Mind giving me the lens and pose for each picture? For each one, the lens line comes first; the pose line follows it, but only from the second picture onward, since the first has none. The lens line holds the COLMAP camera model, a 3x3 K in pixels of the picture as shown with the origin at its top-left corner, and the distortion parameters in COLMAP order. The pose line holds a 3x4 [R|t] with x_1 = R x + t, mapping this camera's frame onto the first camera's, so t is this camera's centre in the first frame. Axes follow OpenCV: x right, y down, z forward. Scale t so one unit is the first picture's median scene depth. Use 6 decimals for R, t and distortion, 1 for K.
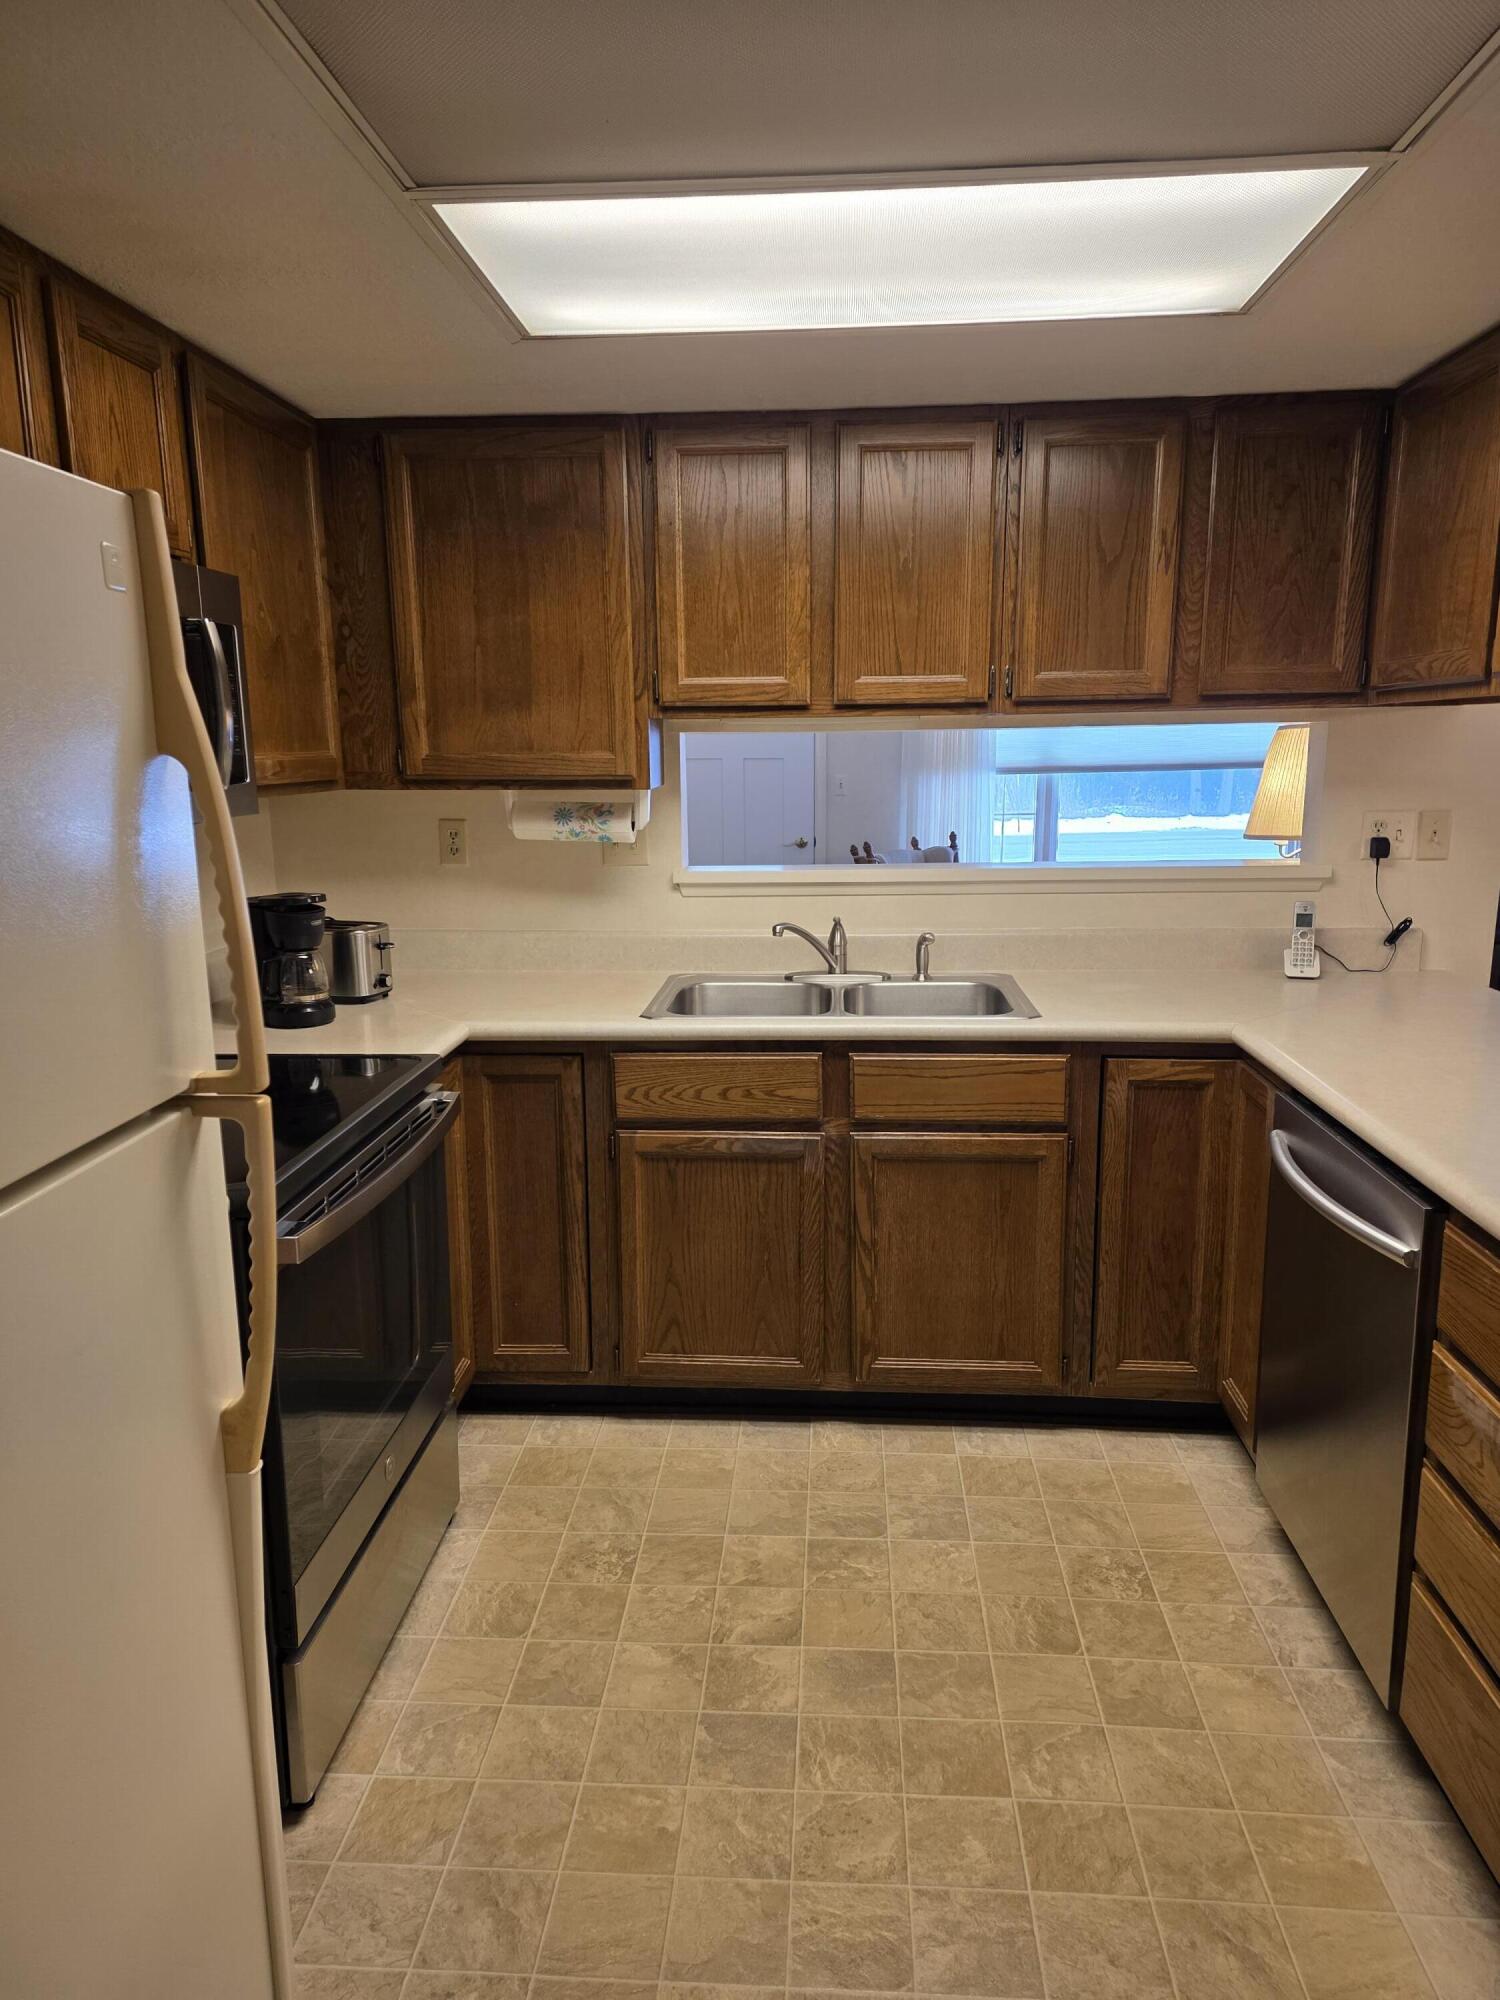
lens RADIAL K [[1348.7, 0, 768.5], [0, 1348.7, 1014.2], [0, 0, 1]] dist [0.121585, -0.055490]
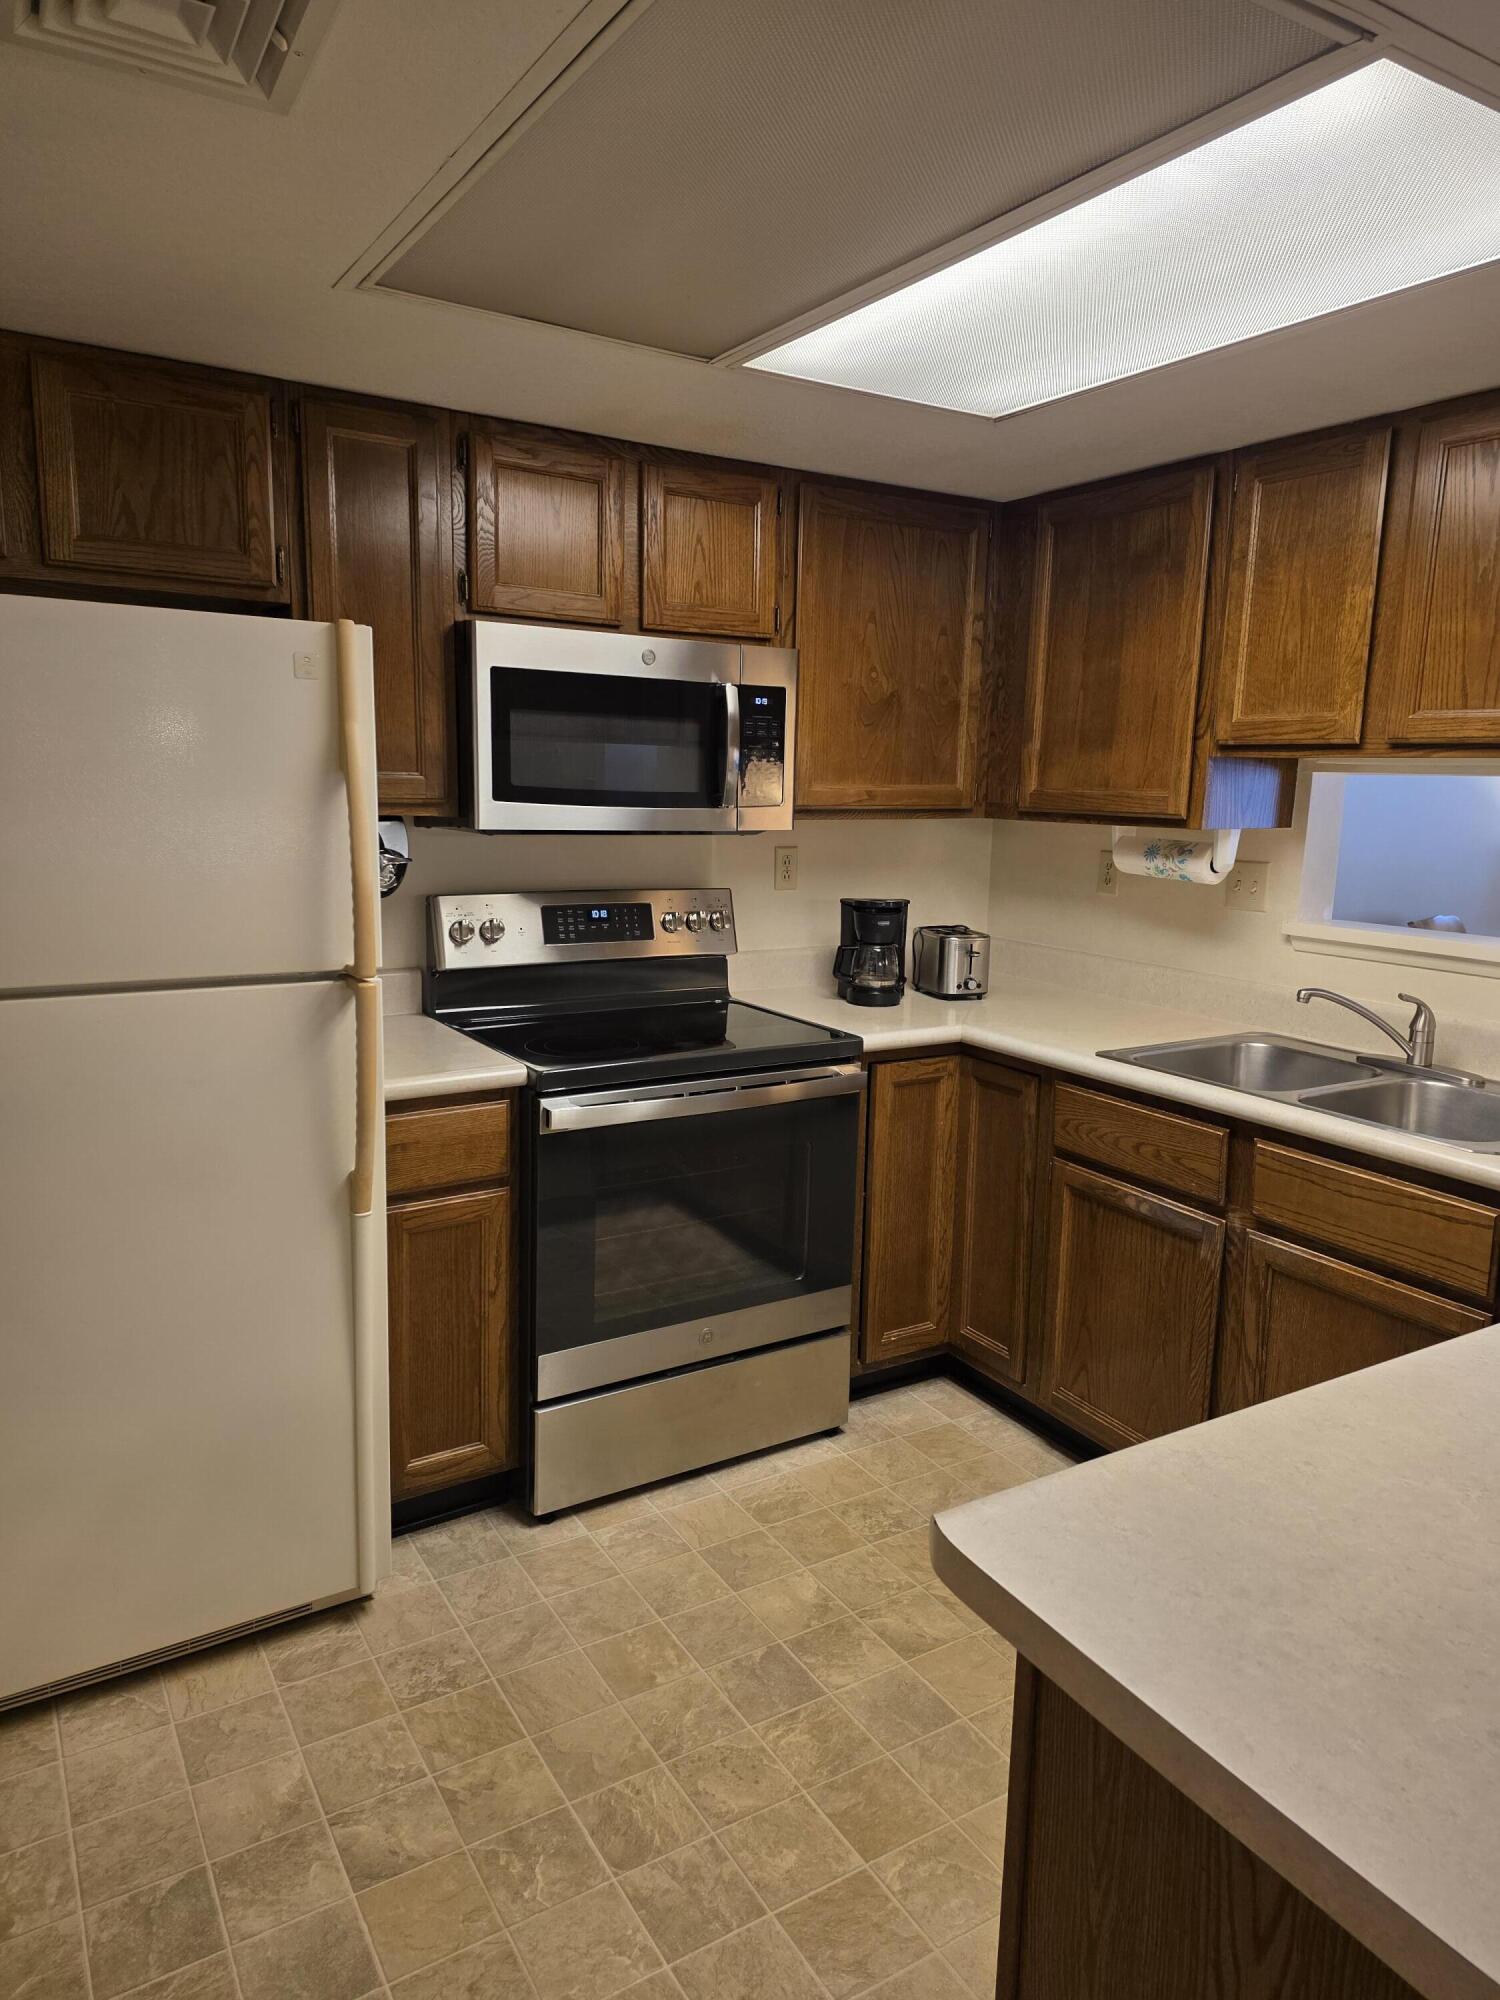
lens RADIAL K [[1348.7, 0, 763.7], [0, 1348.7, 999.9], [0, 0, 1]] dist [0.121585, -0.055490]
pose [[0.581203, 0.164681, -0.796921, 0.560005], [-0.191727, 0.979452, 0.062573, -0.052780], [0.790850, 0.116424, 0.600834, 0.196859]]
